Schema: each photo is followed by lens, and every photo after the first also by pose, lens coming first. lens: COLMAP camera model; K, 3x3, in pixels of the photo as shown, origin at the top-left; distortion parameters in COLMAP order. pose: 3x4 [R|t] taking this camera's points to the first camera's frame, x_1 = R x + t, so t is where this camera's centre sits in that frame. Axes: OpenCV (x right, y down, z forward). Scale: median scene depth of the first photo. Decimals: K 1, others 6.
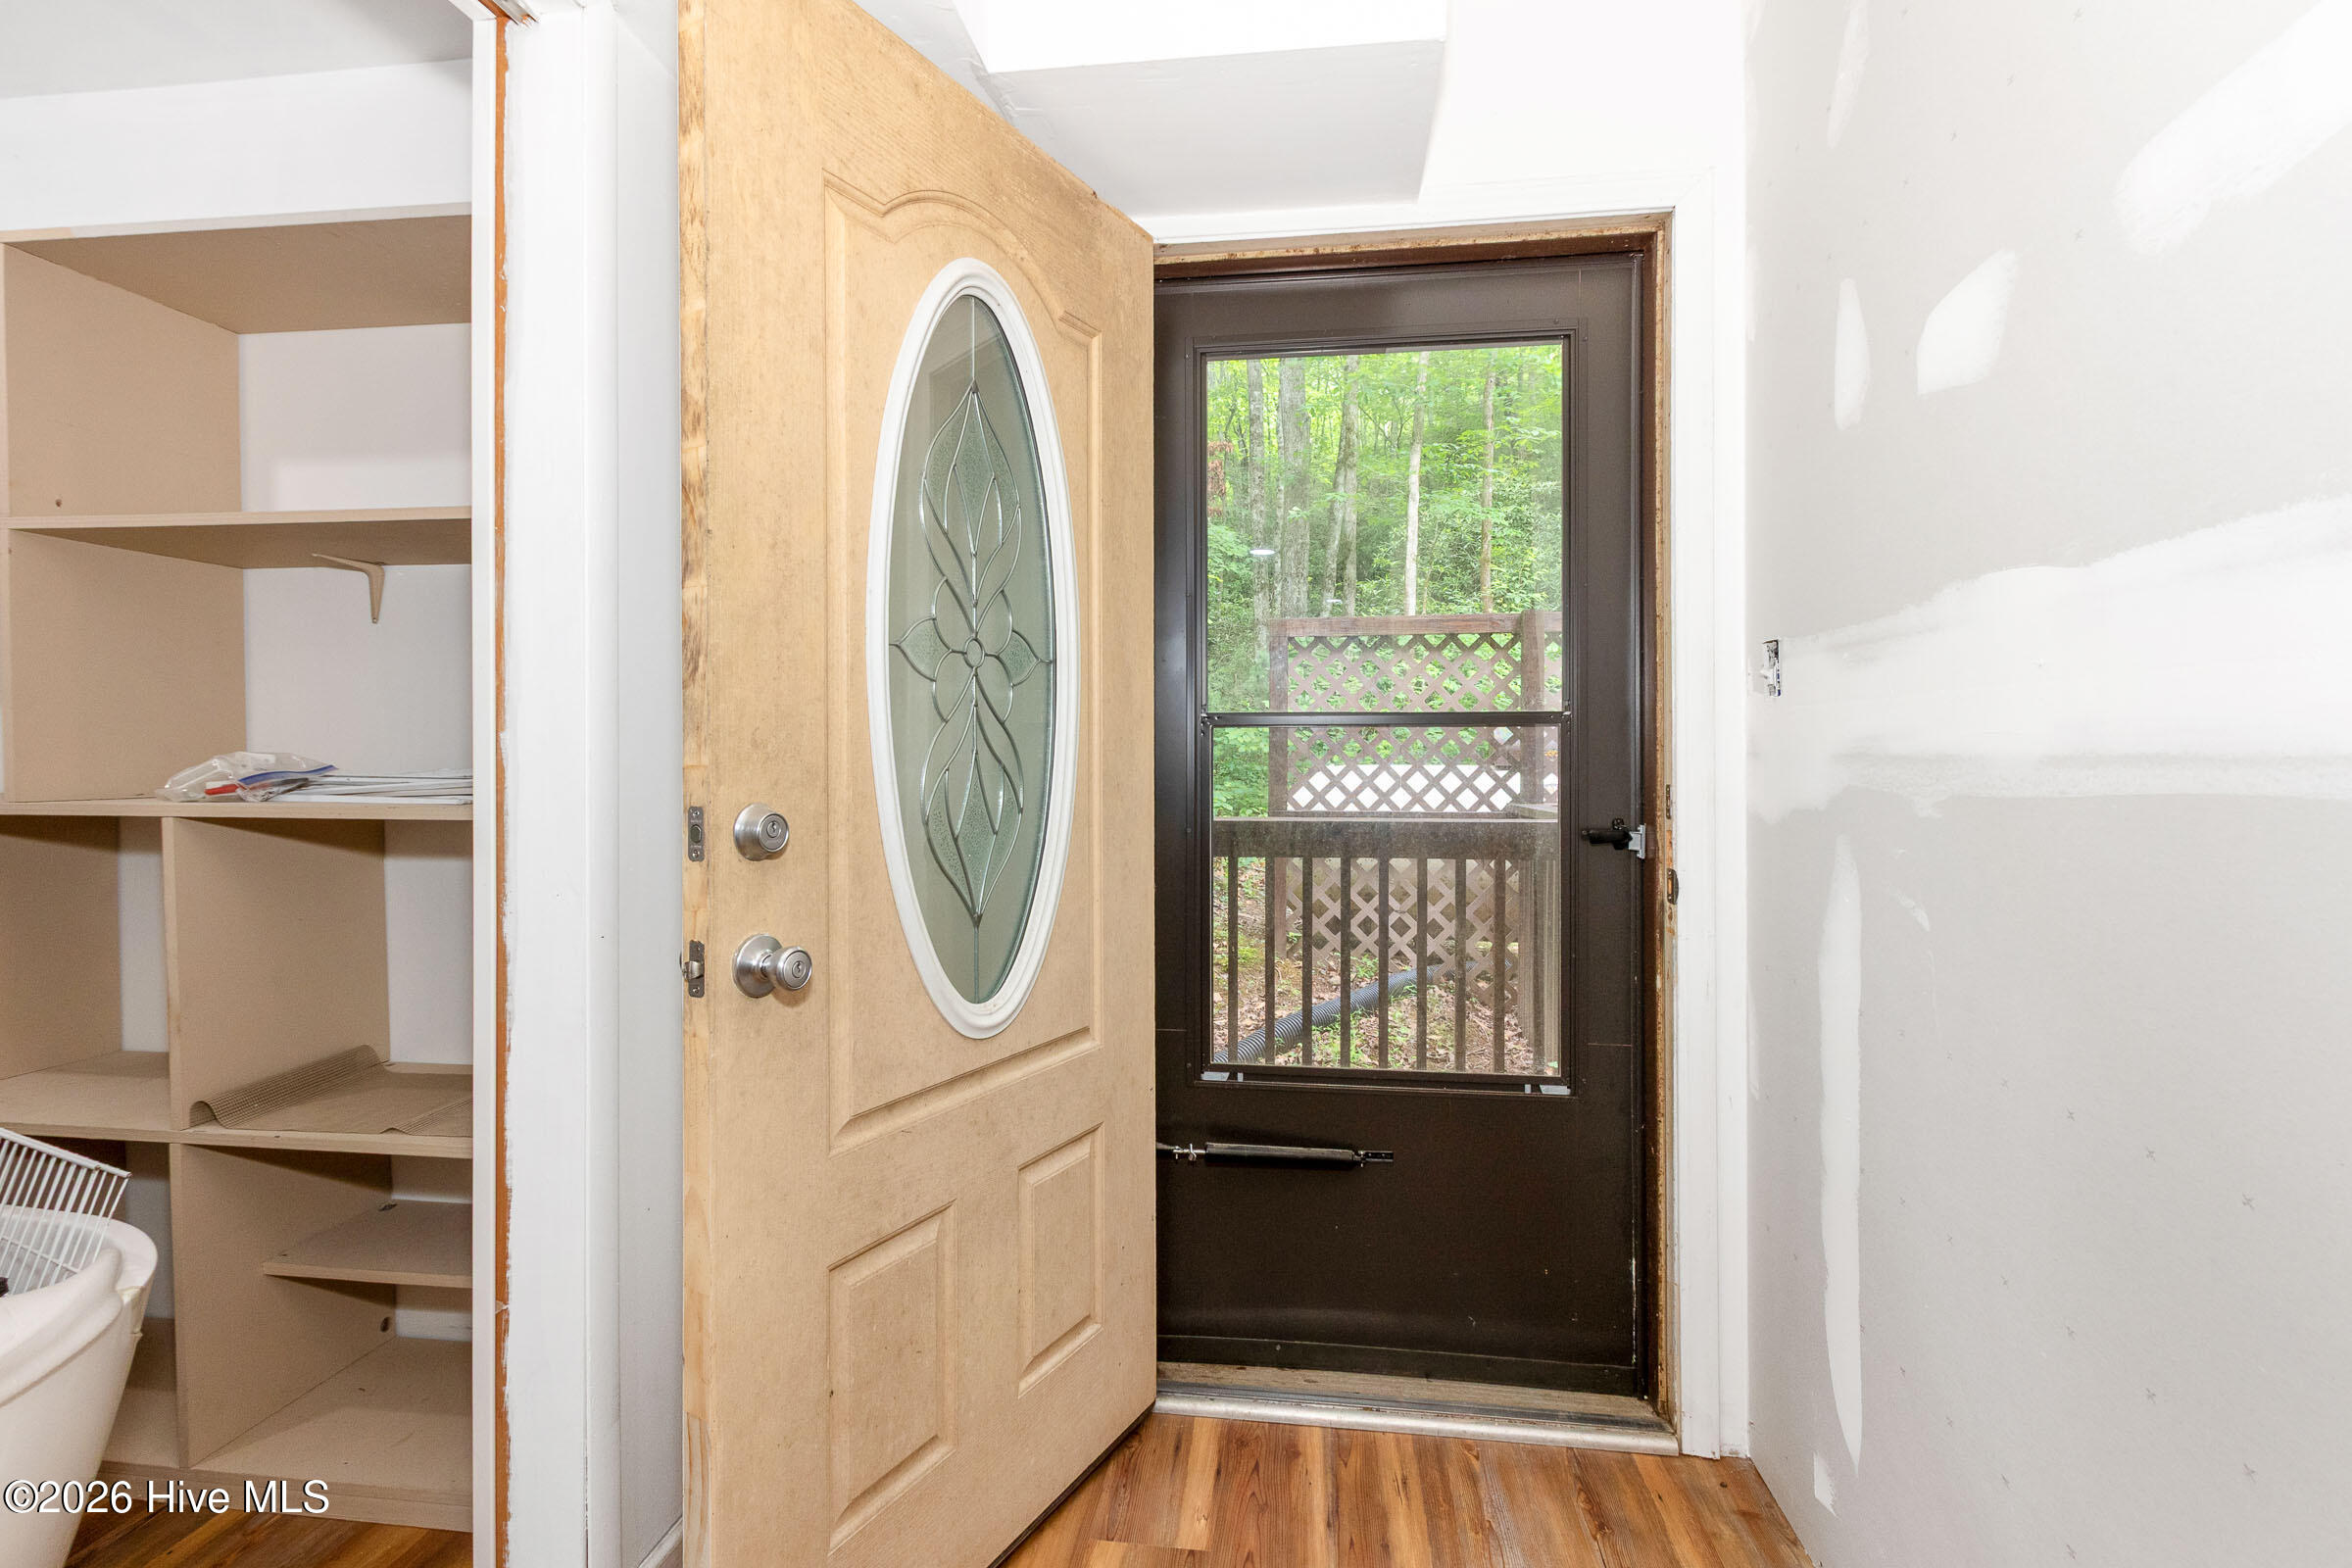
lens RADIAL K [[1120.7, 0, 1163.4], [0, 1120.7, 755.6], [0, 0, 1]] dist [0.015355, -0.003746]
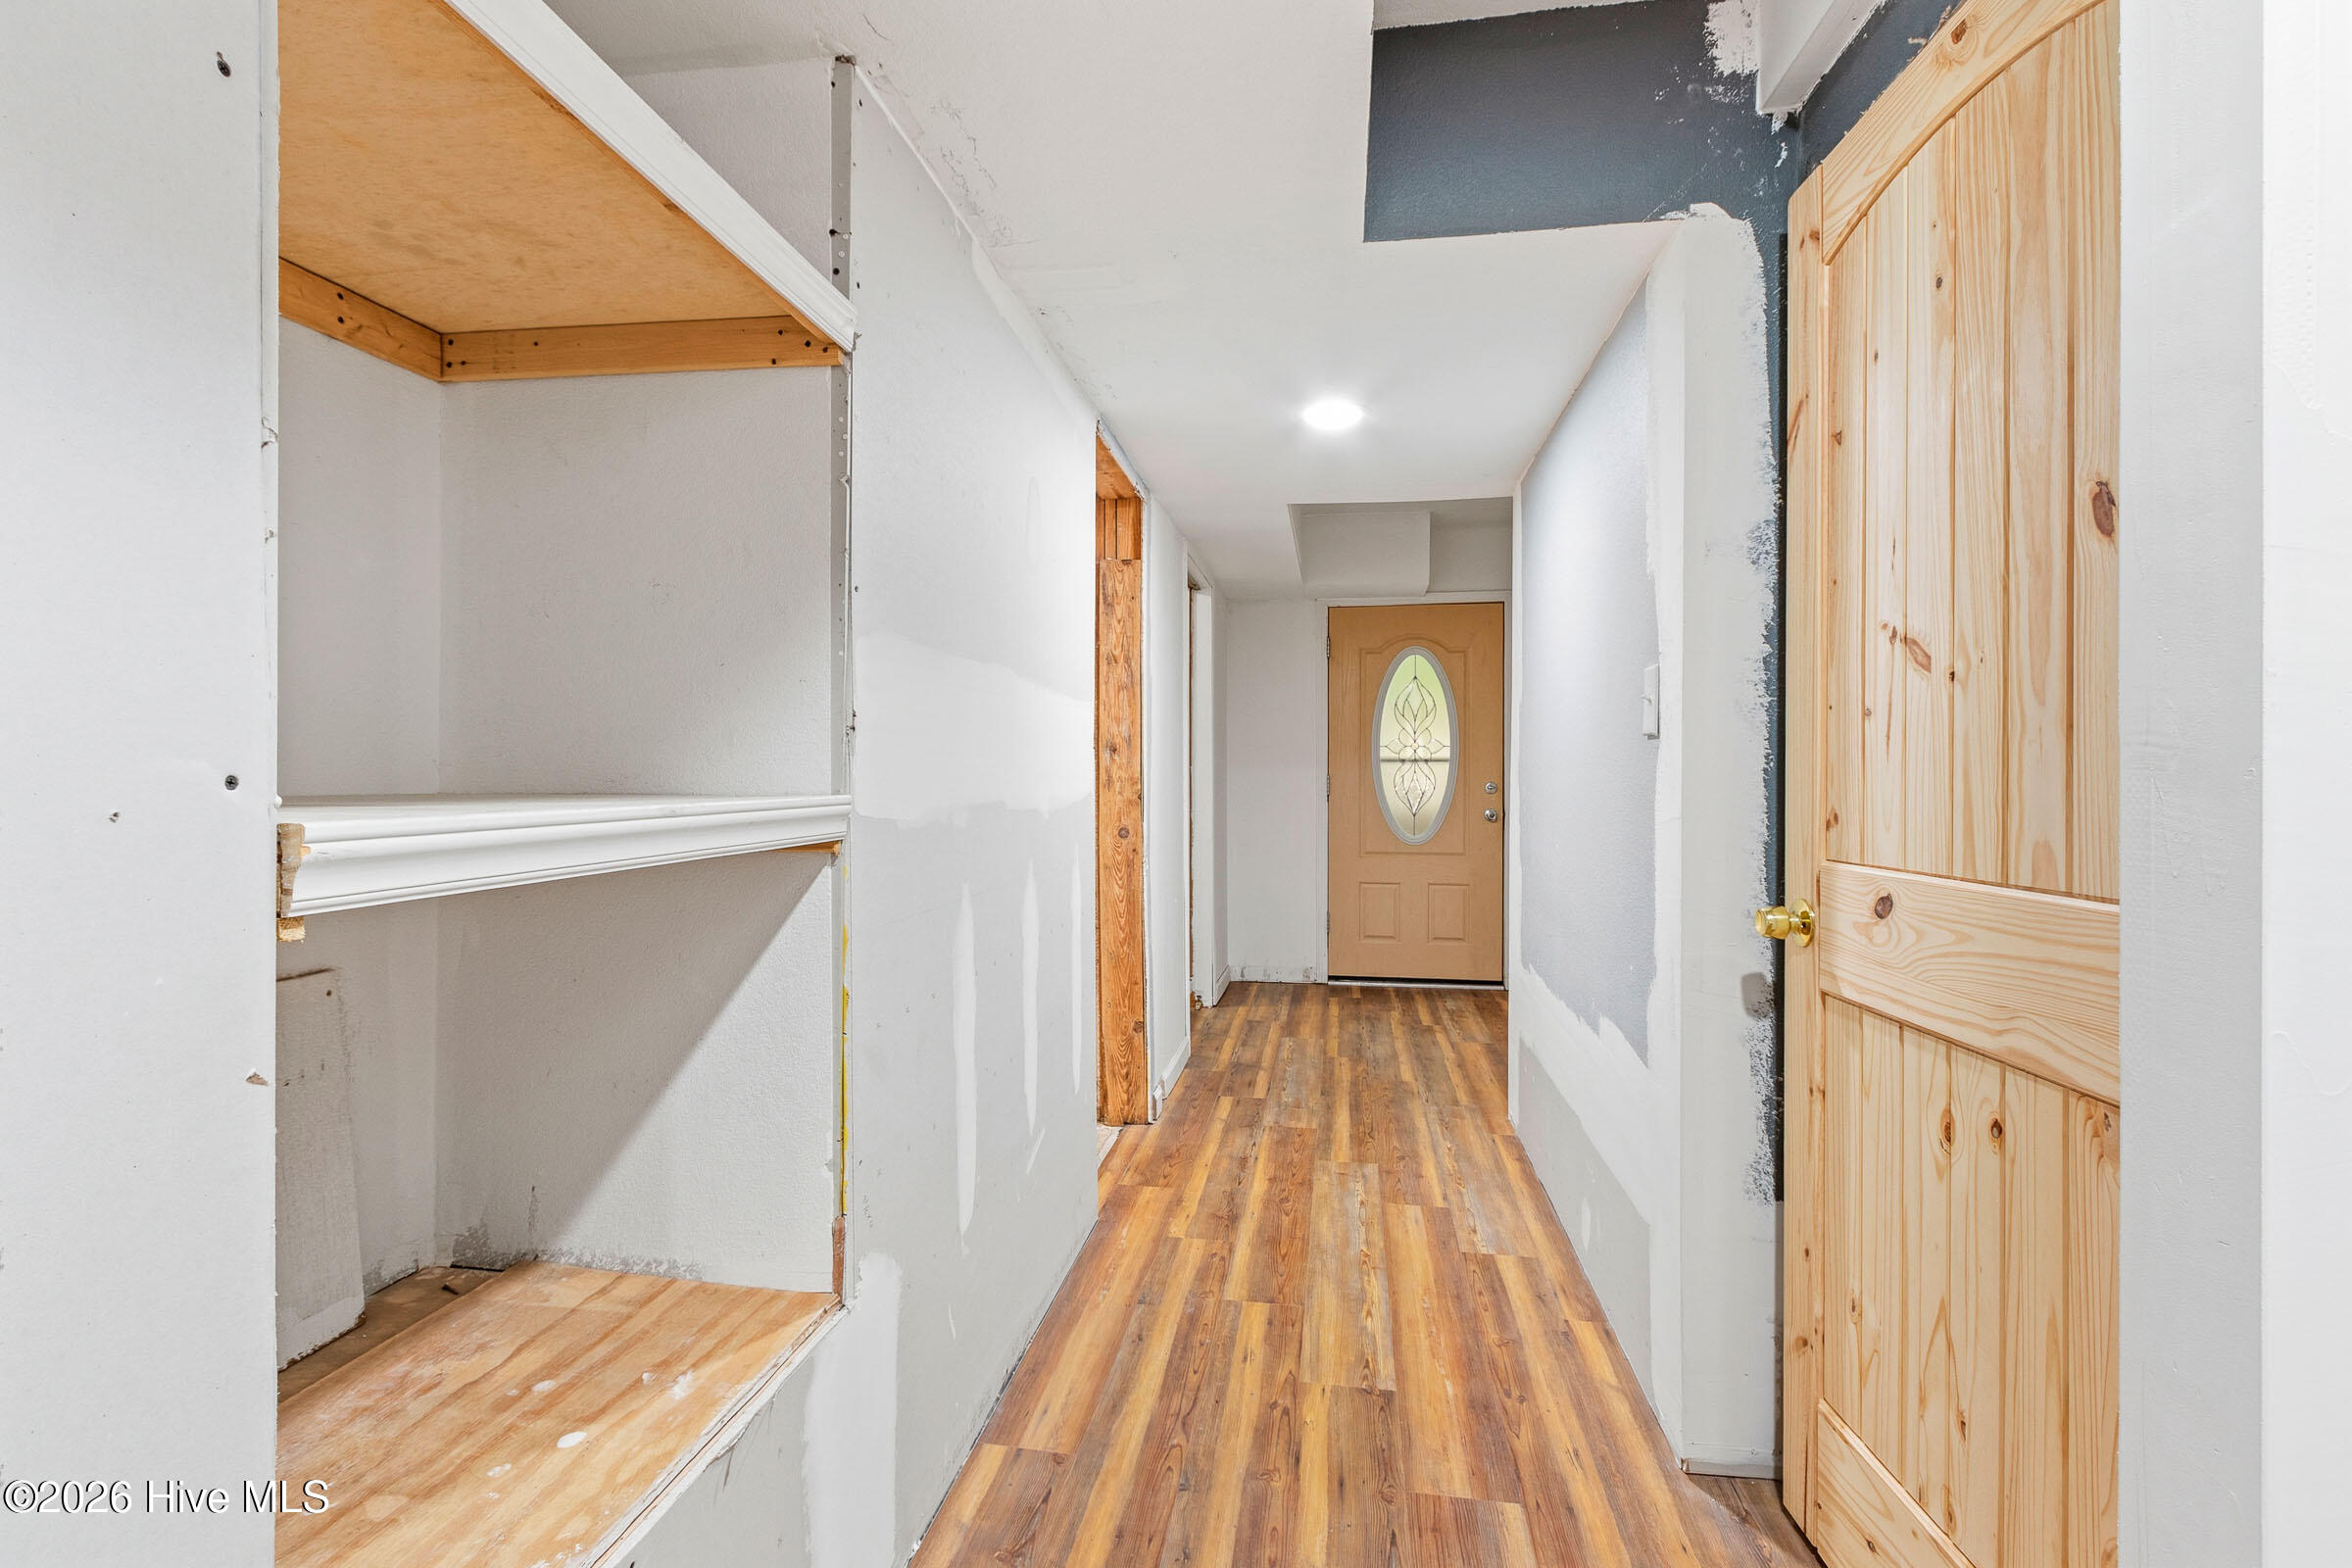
lens RADIAL K [[1120.7, 0, 1170.7], [0, 1120.7, 769.7], [0, 0, 1]] dist [0.015355, -0.003746]
pose [[0.999875, 0.001374, -0.015734, -0.485516], [-0.001459, 0.999984, -0.005383, 0.009836], [0.015726, 0.005405, 0.999862, -2.427645]]
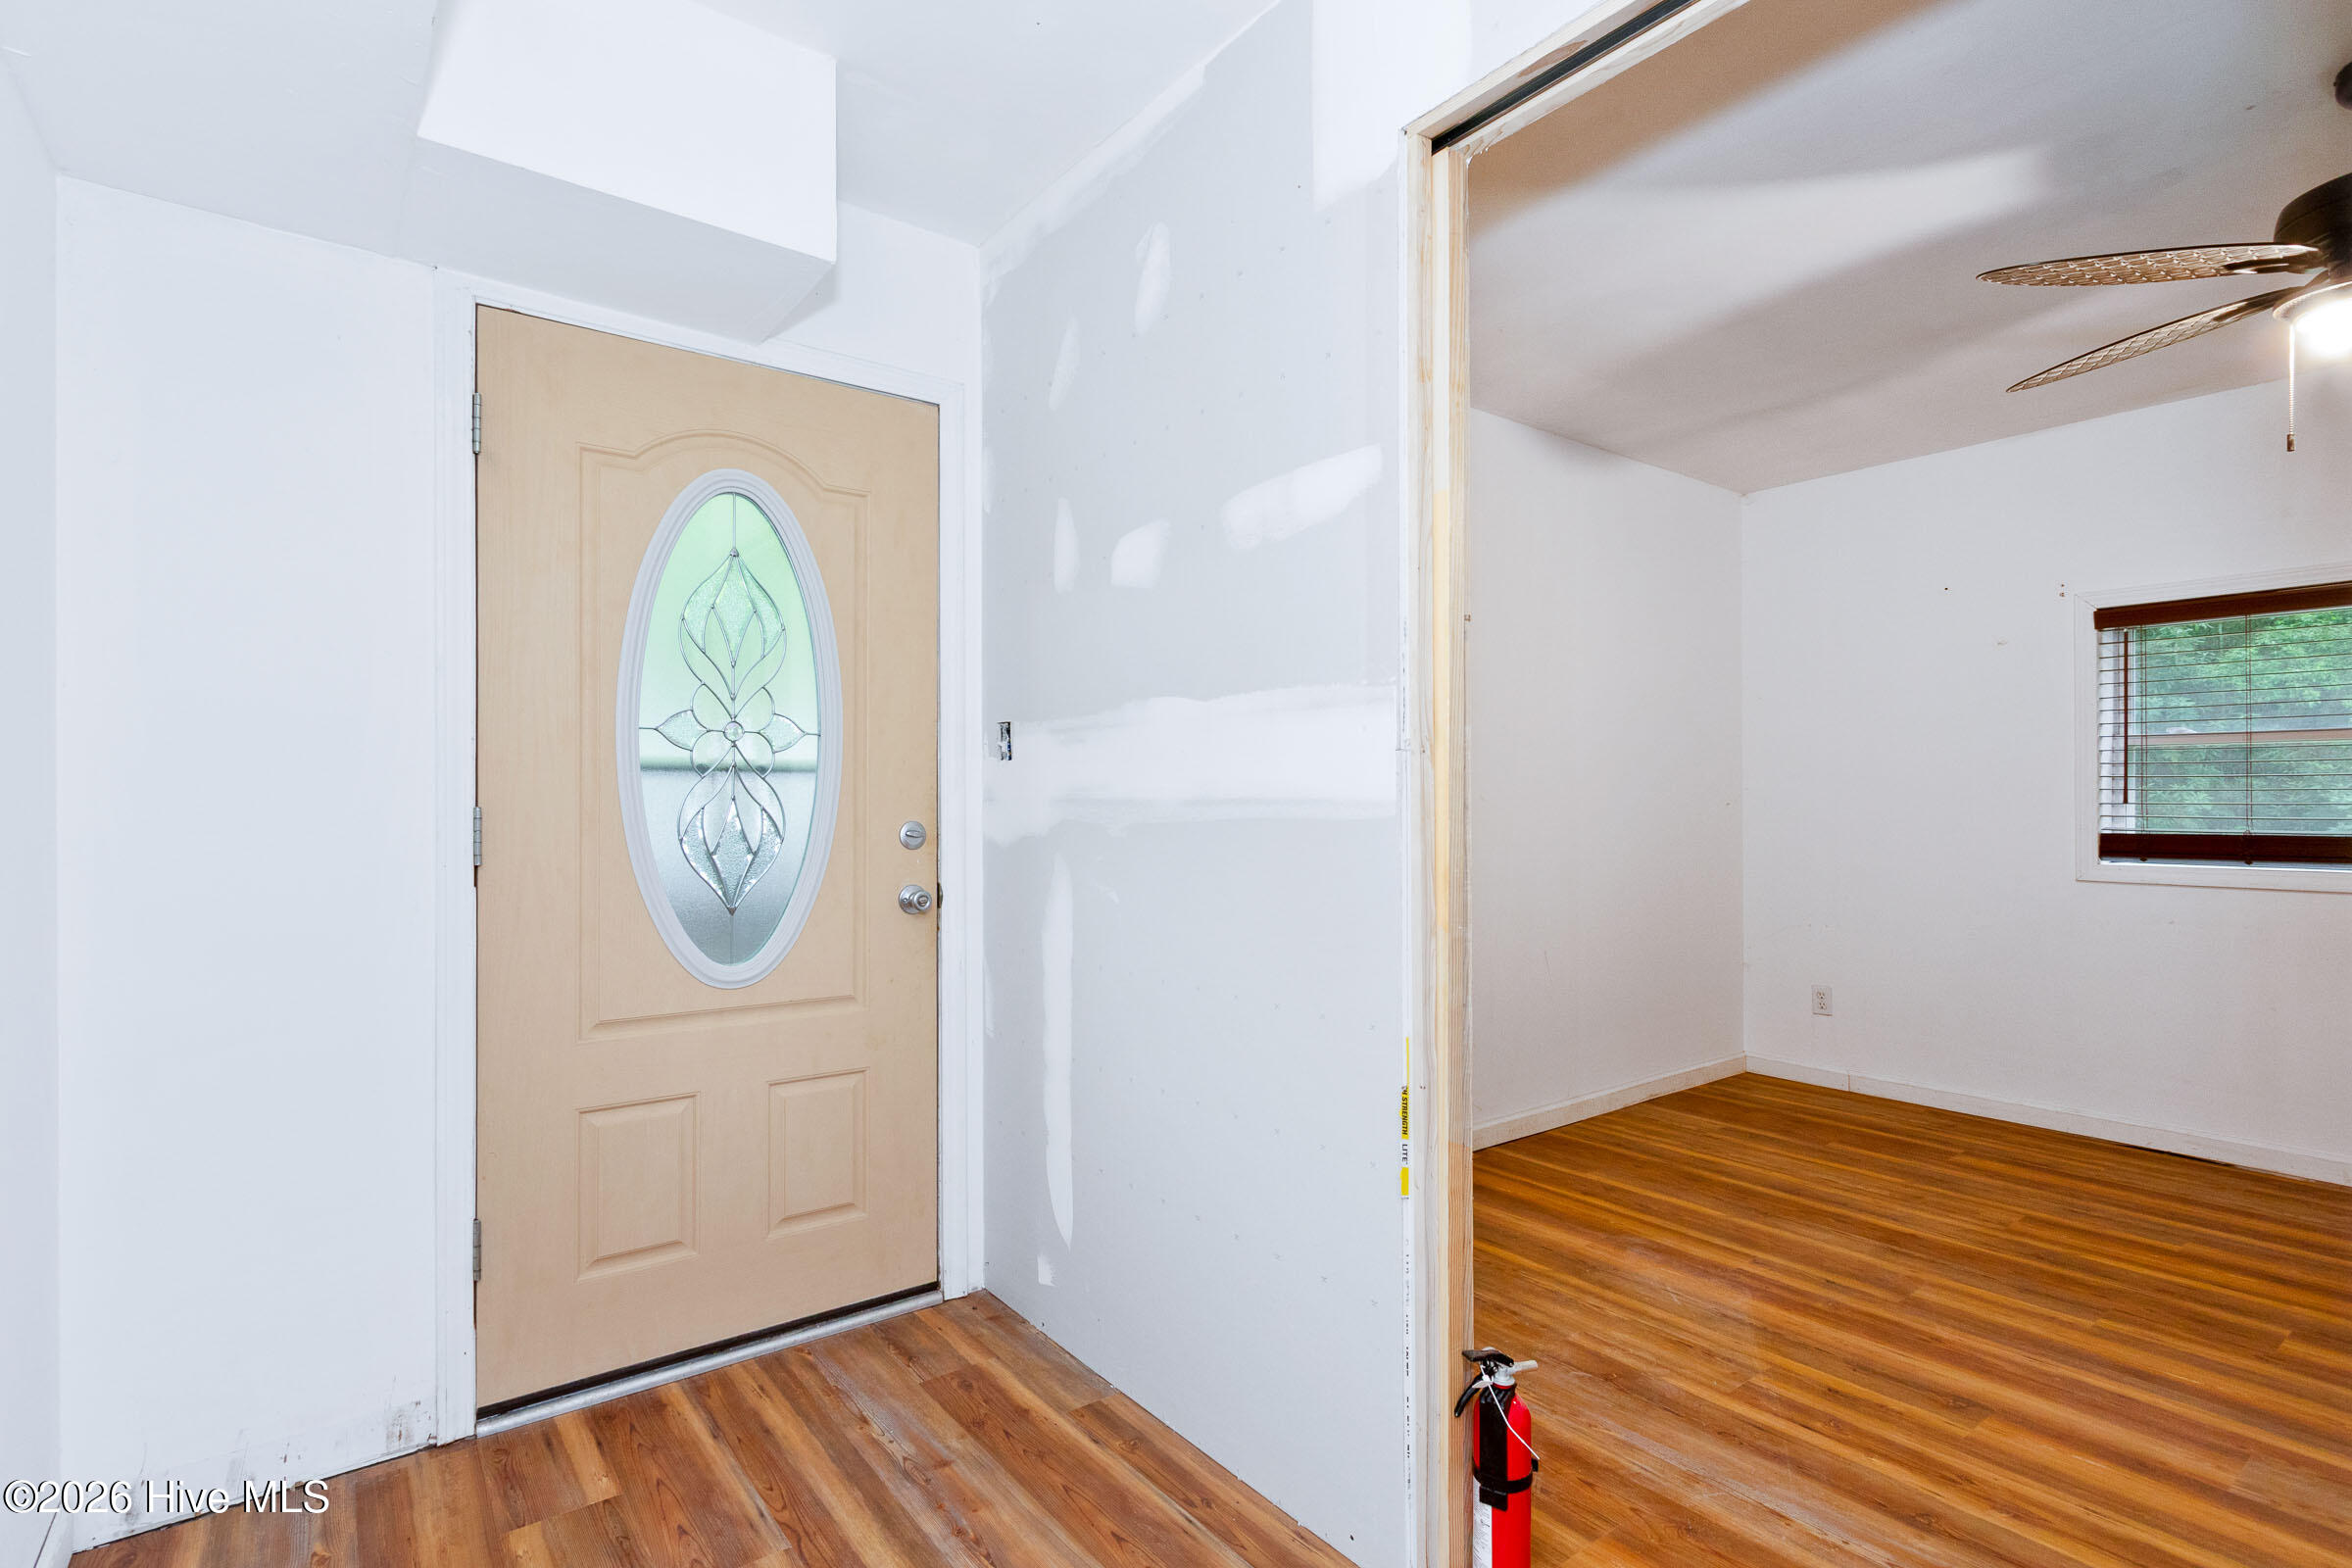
lens RADIAL K [[1120.7, 0, 1122.8], [0, 1120.7, 801.0], [0, 0, 1]] dist [0.015355, -0.003746]
pose [[0.729251, 0.001677, 0.684245, -0.360735], [0.000286, 0.999996, -0.002756, 0.004416], [-0.684247, 0.002206, 0.729247, -0.180056]]
